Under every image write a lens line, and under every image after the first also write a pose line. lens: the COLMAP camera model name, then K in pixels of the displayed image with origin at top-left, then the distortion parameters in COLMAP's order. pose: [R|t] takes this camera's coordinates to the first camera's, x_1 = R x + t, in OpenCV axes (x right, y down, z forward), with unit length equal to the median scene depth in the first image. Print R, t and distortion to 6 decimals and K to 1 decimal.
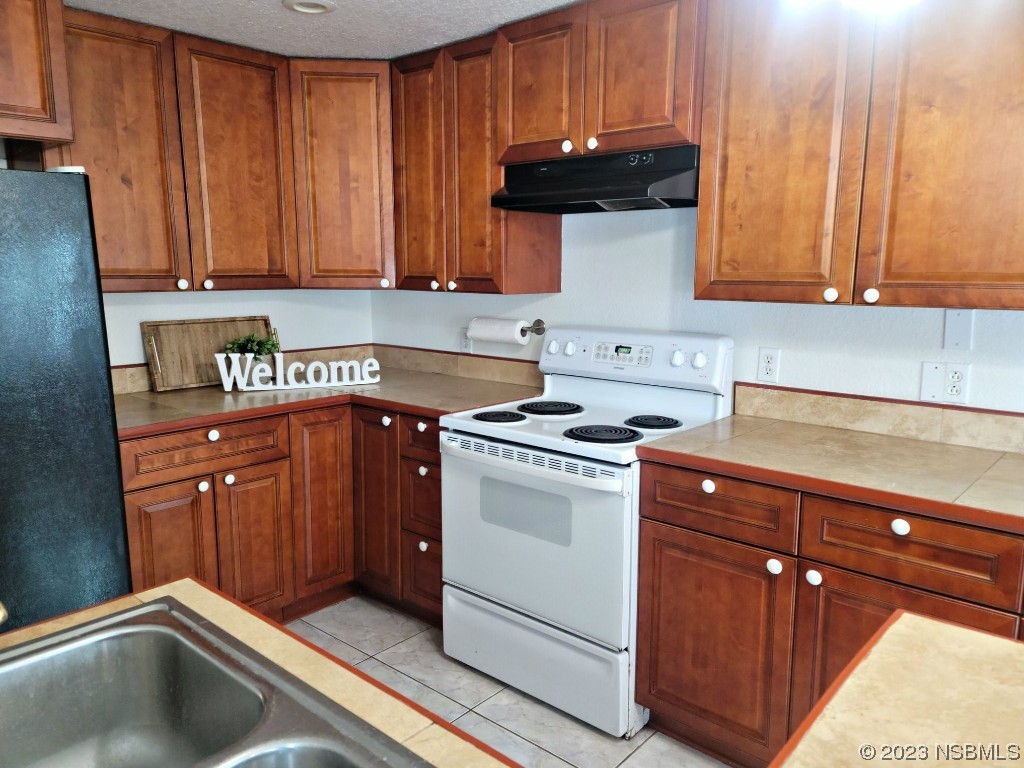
lens RADIAL K [[755.2, 0, 508.3], [0, 755.2, 394.6], [0, 0, 1]] dist [0.025138, -0.007071]
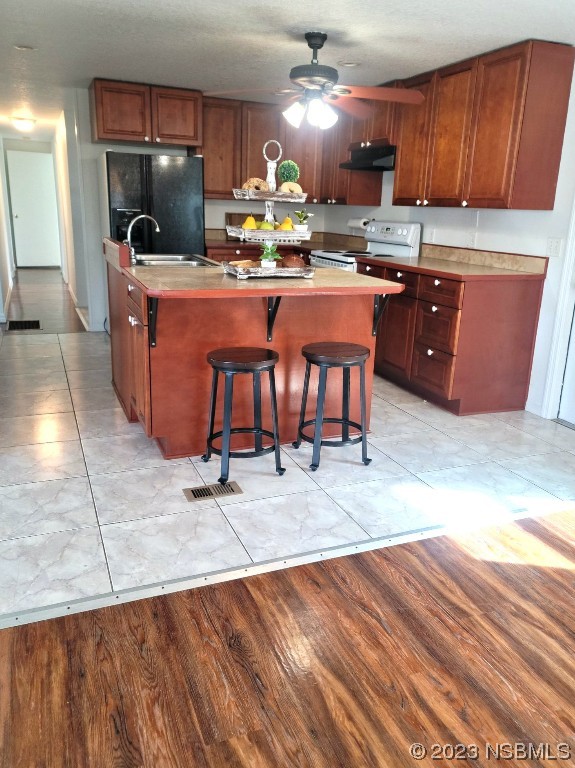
lens RADIAL K [[608.5, 0, 293.0], [0, 608.5, 379.0], [0, 0, 1]] dist [0.049626, -0.007495]
pose [[0.895679, 0.151021, -0.418272, 0.800501], [-0.110084, 0.986592, 0.120487, 0.220159], [0.430860, -0.061873, 0.900295, -0.968811]]
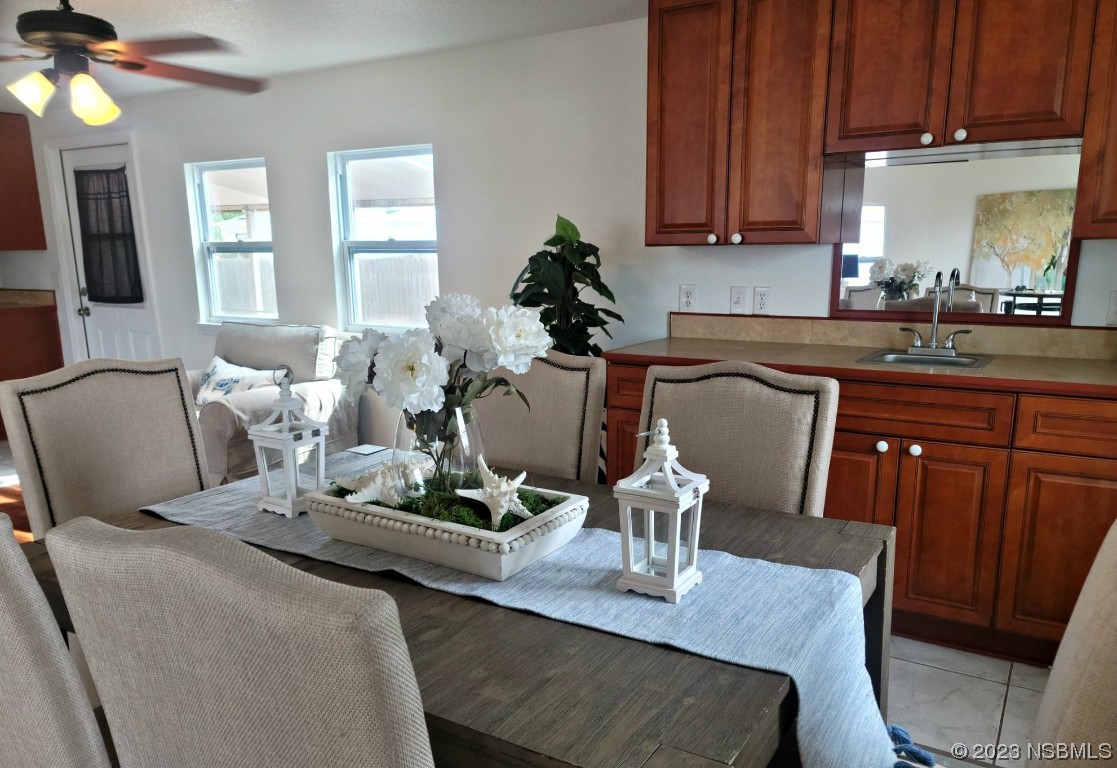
lens RADIAL K [[850.4, 0, 553.9], [0, 850.4, 429.9], [0, 0, 1]] dist [-0.000494, -0.002511]
pose [[0.984651, -0.045965, 0.168375, 1.625320], [0.038609, 0.998162, 0.046710, 0.366545], [-0.170212, -0.039492, 0.984616, -1.891822]]
